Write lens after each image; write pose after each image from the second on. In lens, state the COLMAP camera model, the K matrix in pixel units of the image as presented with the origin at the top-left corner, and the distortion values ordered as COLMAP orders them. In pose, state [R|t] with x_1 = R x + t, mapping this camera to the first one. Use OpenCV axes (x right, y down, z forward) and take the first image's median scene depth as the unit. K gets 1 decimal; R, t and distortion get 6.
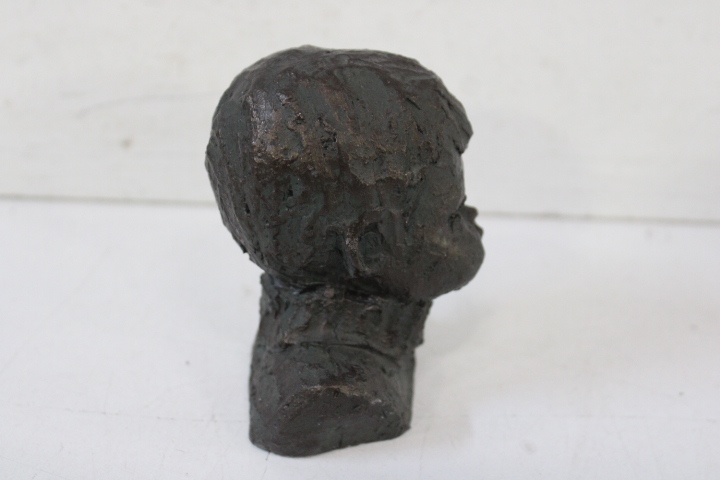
lens RADIAL K [[1060.9, 0, 360.0], [0, 1060.9, 240.0], [0, 0, 1]] dist [-0.030564, 0.026986]
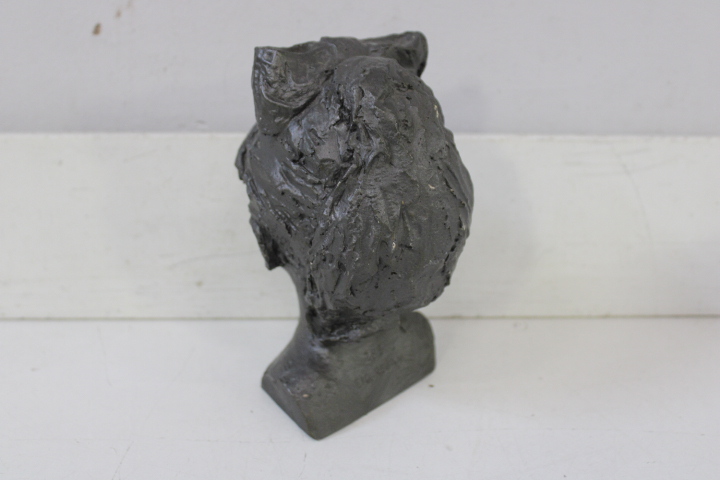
lens RADIAL K [[860.7, 0, 360.0], [0, 860.7, 240.0], [0, 0, 1]] dist [-0.073604, 0.045769]
pose [[0.997632, -0.035879, 0.058682, -0.047609], [0.042289, 0.992818, -0.111909, 0.001352], [-0.054245, 0.114126, 0.991984, -0.355321]]
